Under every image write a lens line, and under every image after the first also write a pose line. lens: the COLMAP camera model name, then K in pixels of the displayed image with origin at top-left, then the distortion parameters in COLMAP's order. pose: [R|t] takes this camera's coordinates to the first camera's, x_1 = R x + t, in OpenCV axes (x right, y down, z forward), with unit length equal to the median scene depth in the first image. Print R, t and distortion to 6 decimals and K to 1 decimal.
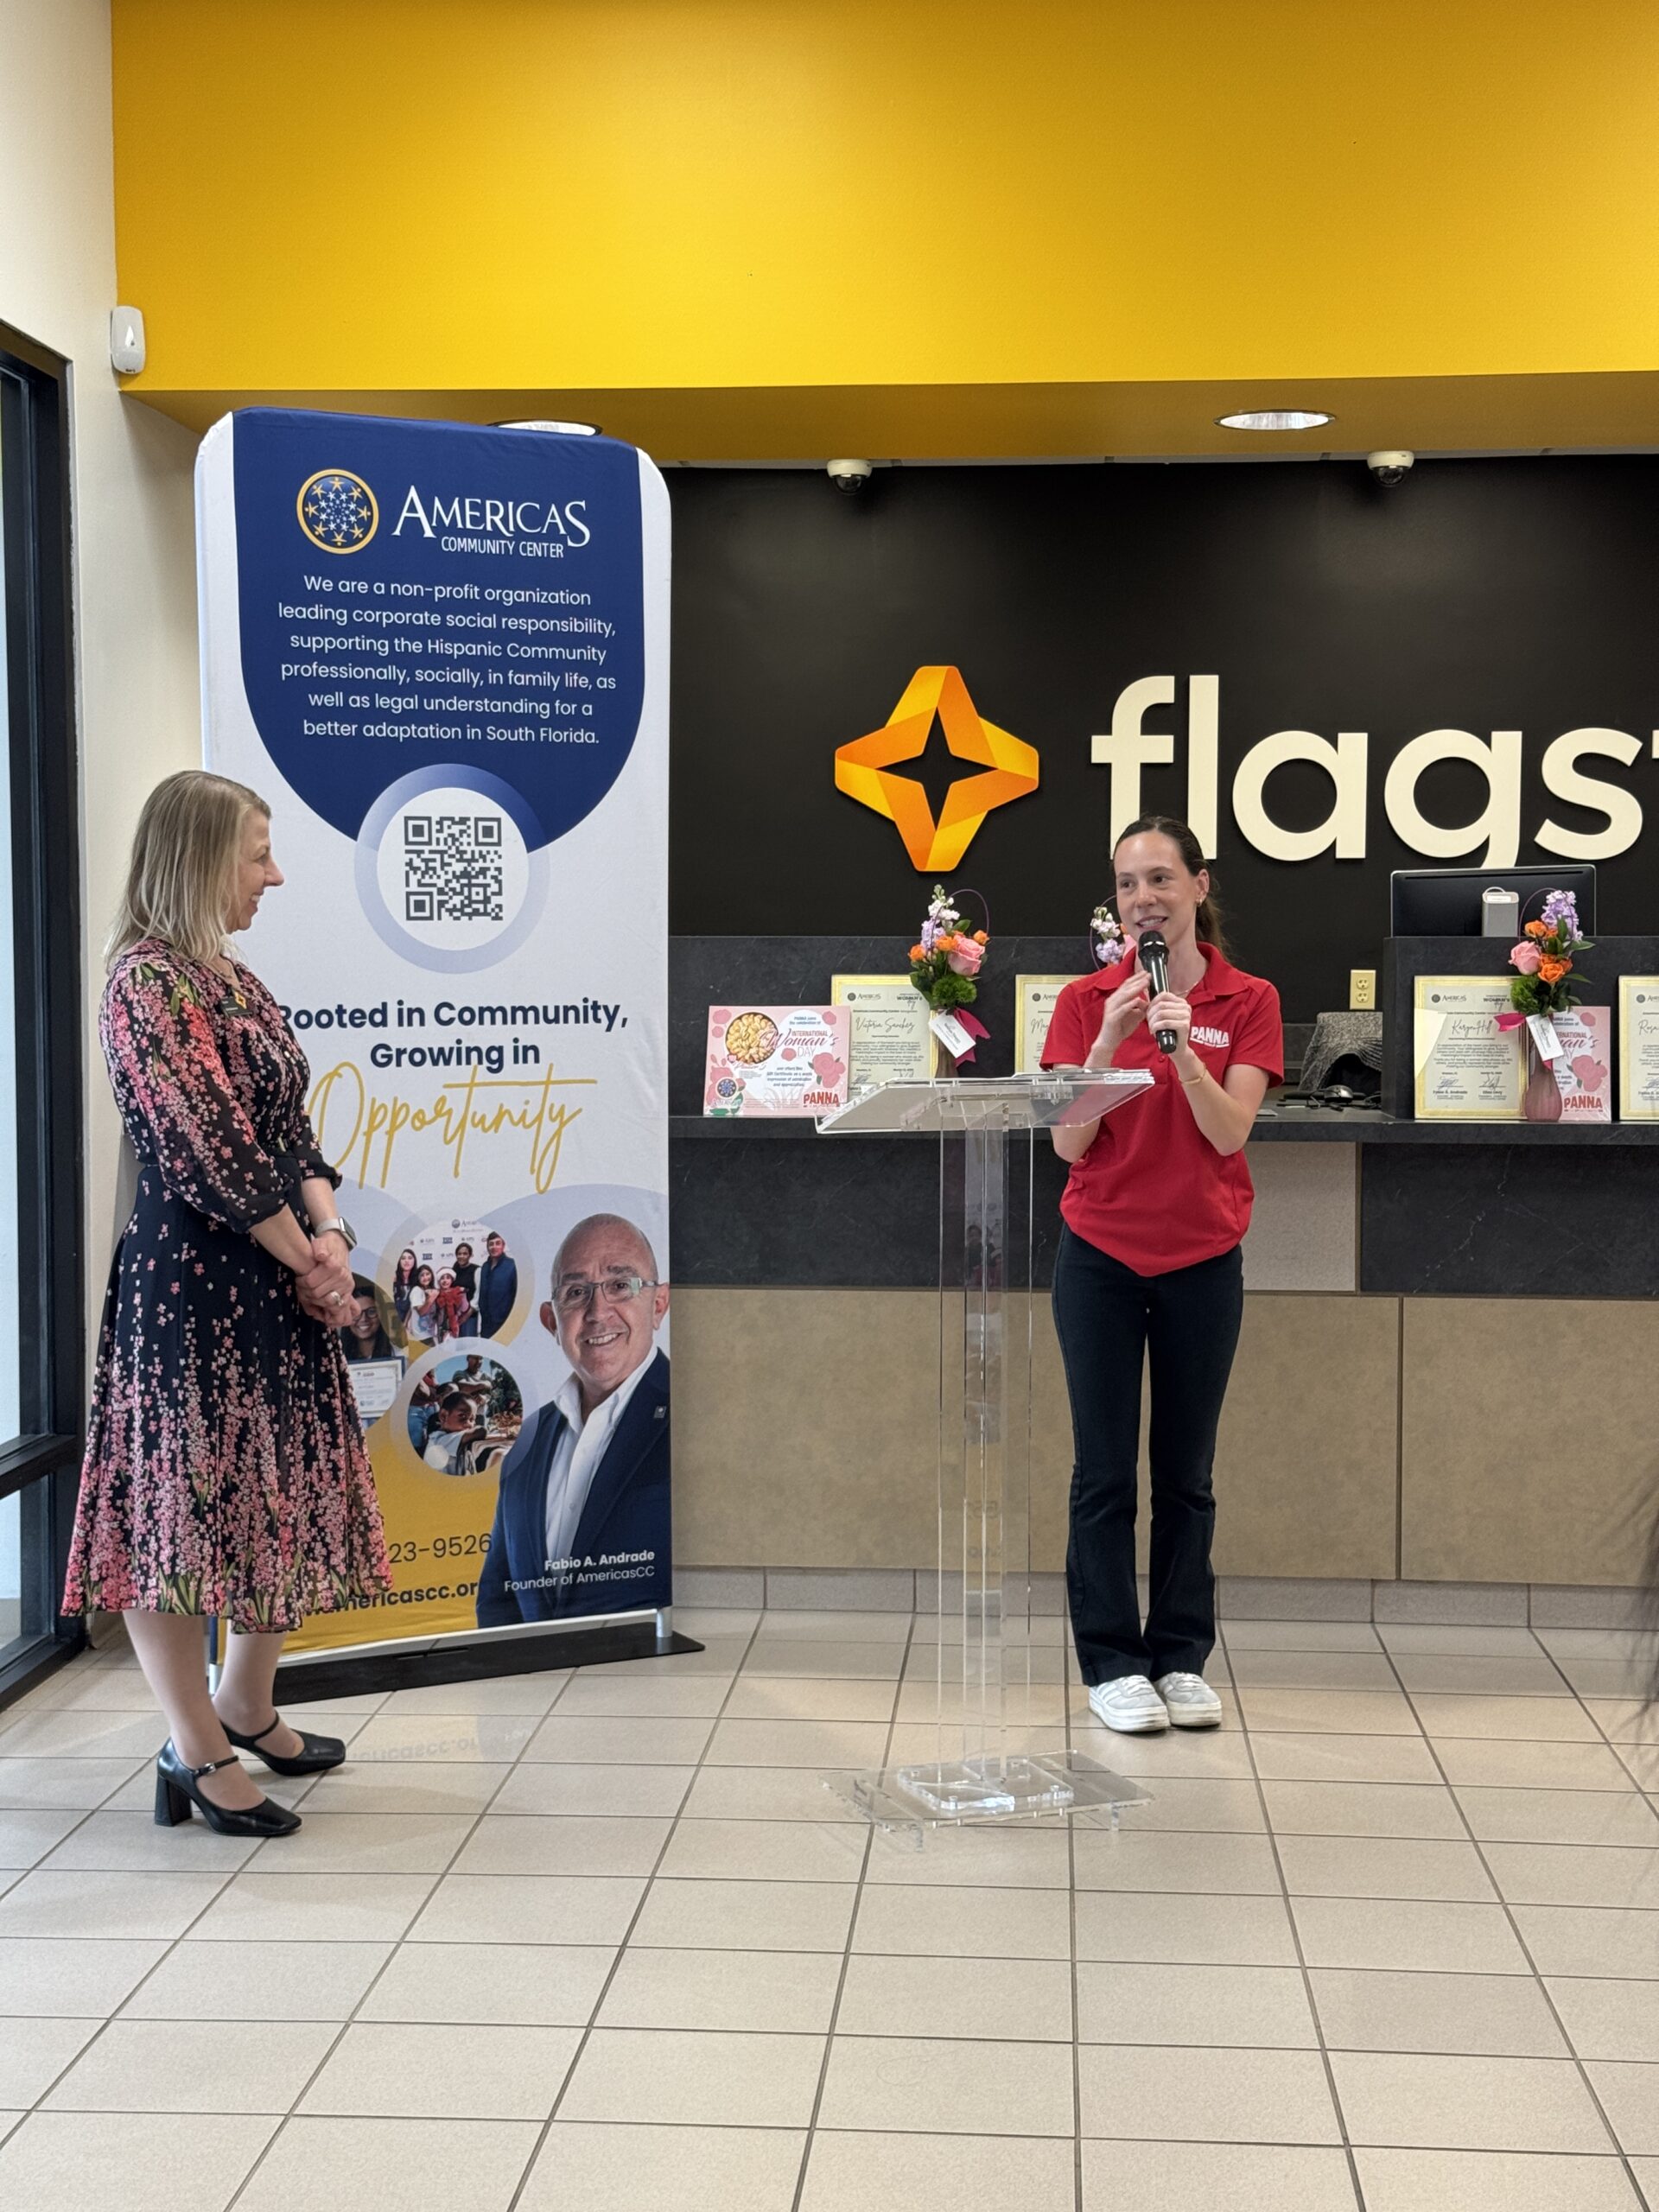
lens RADIAL K [[3176.8, 0, 833.1], [0, 3176.8, 1087.6], [0, 0, 1]] dist [0.159915, 0.000000]
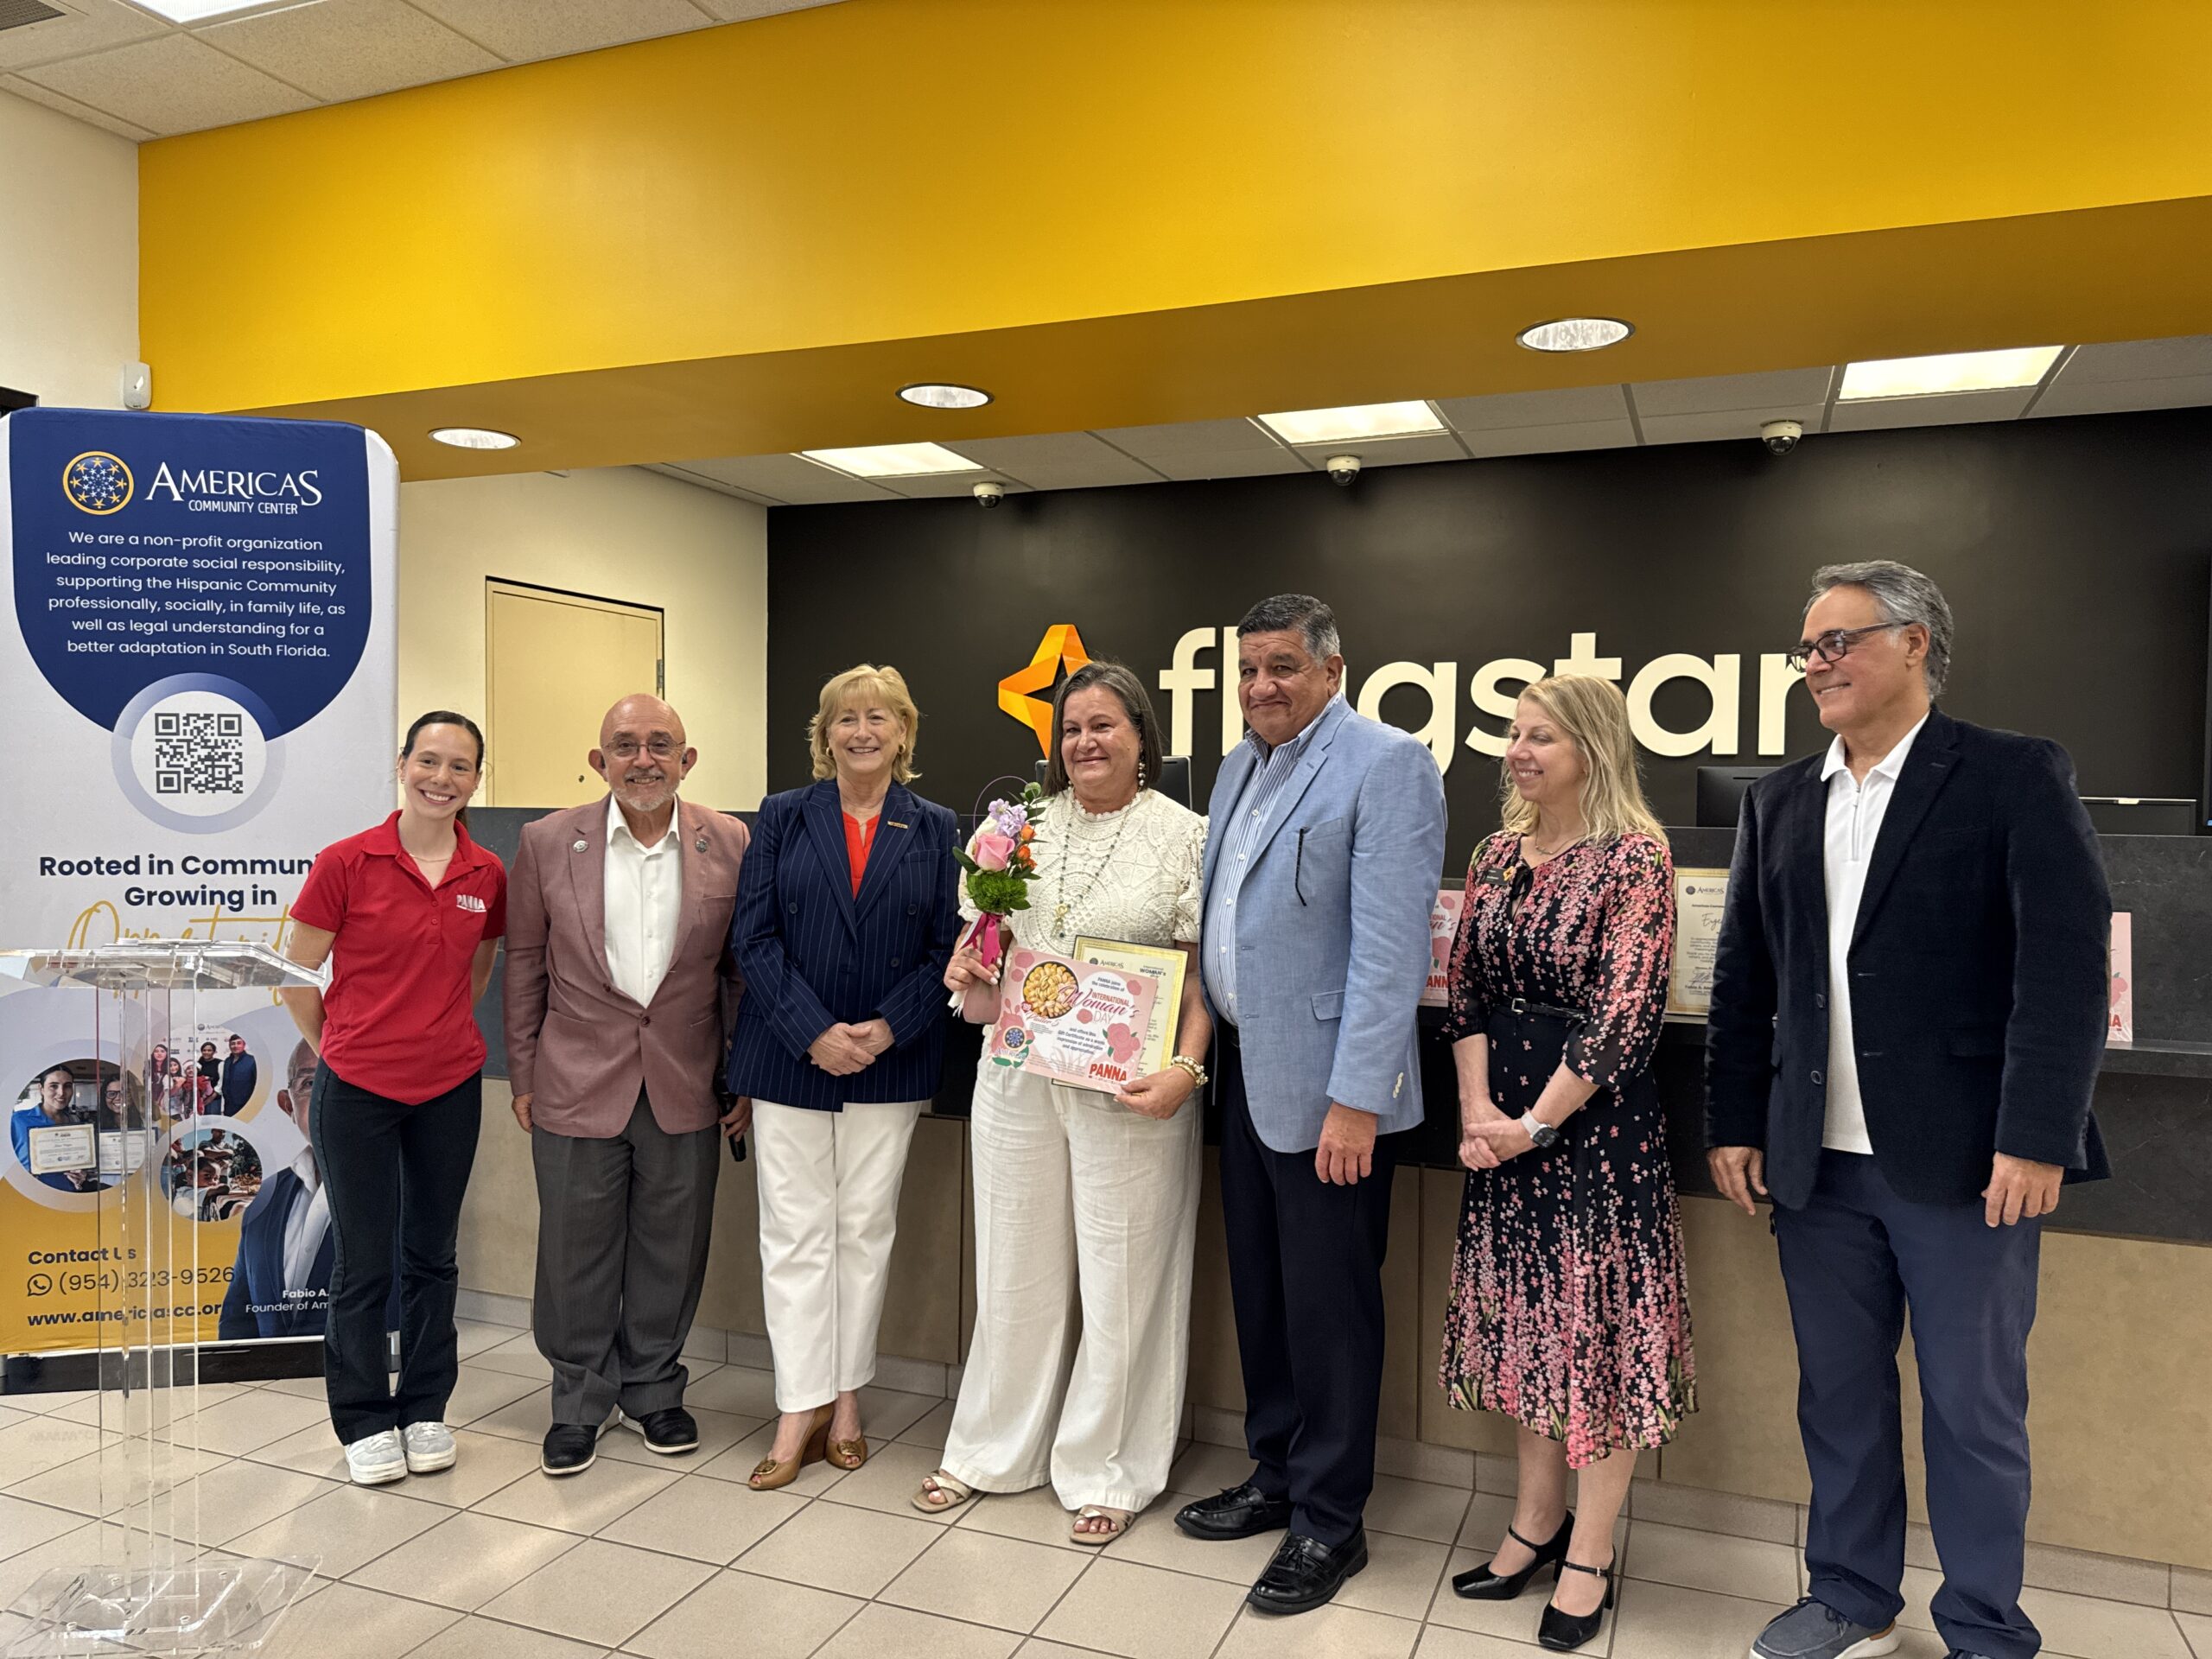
lens RADIAL K [[1589.1, 0, 1103.8], [0, 1589.1, 832.2], [0, 0, 1]] dist [0.020330, -0.023880]
pose [[0.951121, 0.012230, -0.308576, 0.428458], [-0.022506, 0.999304, -0.029763, -0.025286], [0.307997, 0.035253, 0.950734, 0.491770]]
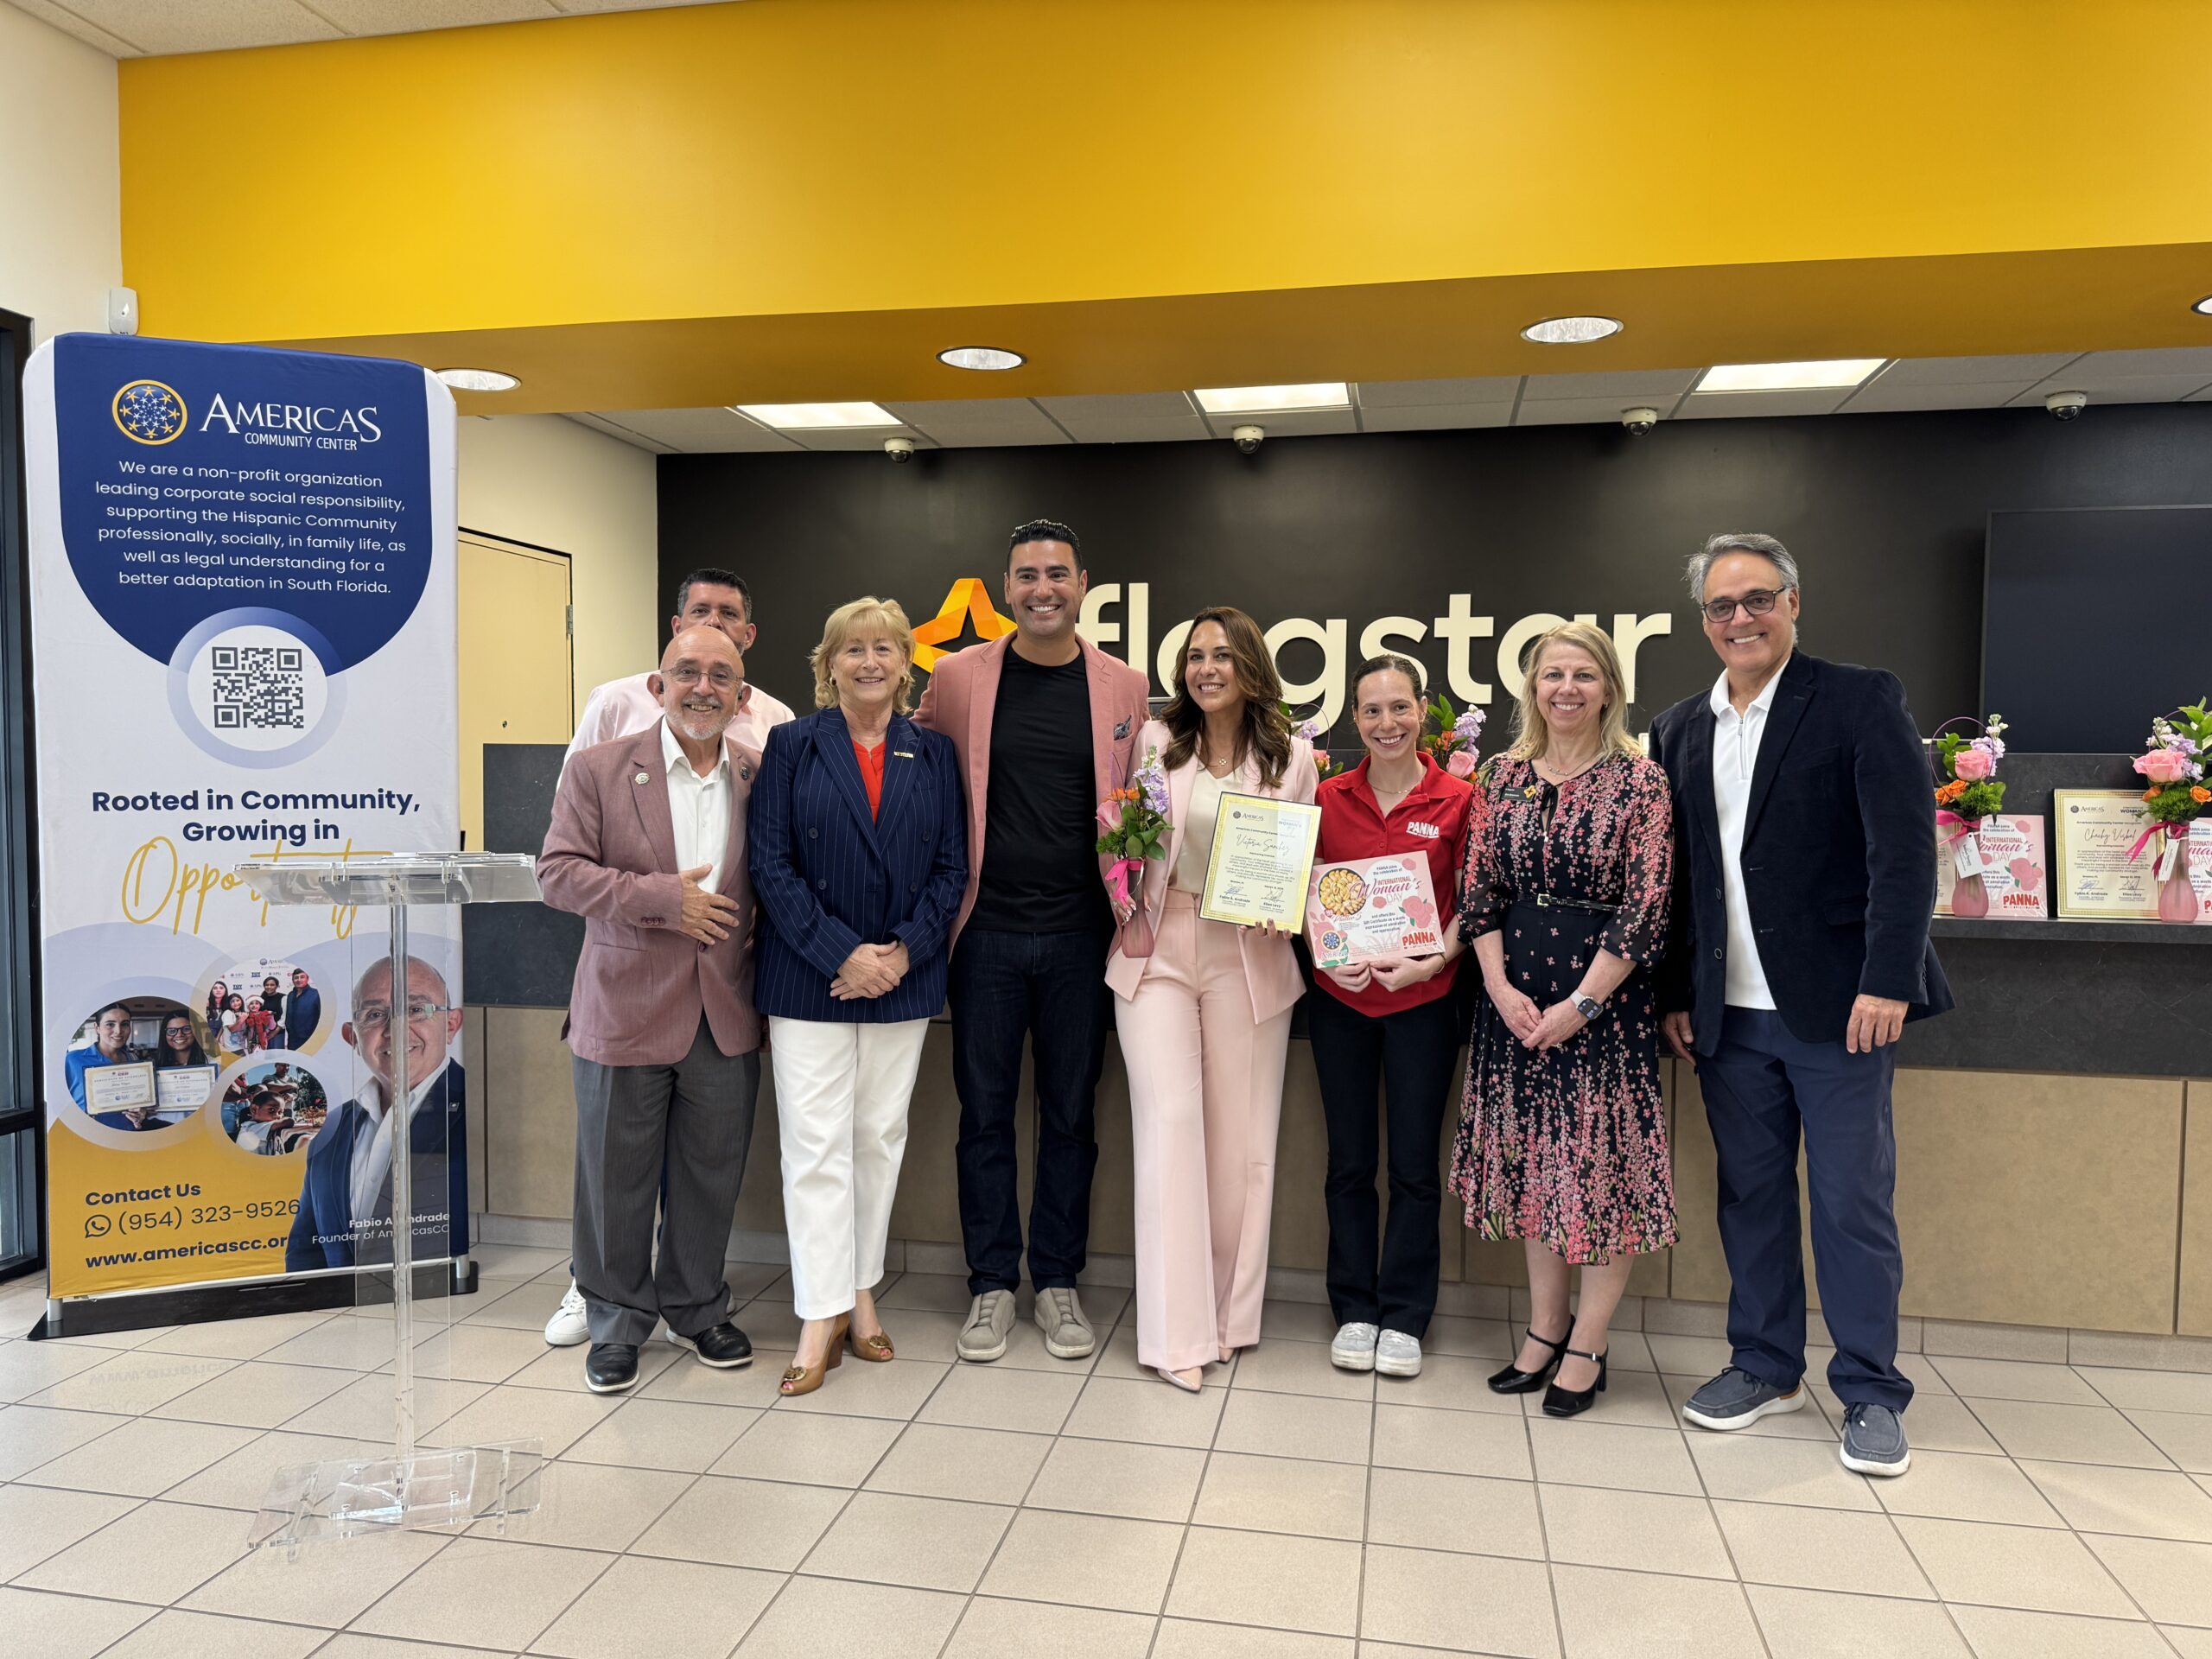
lens RADIAL K [[1589.1, 0, 1092.9], [0, 1589.1, 827.2], [0, 0, 1]] dist [0.020330, -0.023880]
pose [[0.990952, 0.008273, -0.133960, 0.301788], [-0.010140, 0.999861, -0.013264, -0.006859], [0.133832, 0.014503, 0.990898, 0.399497]]
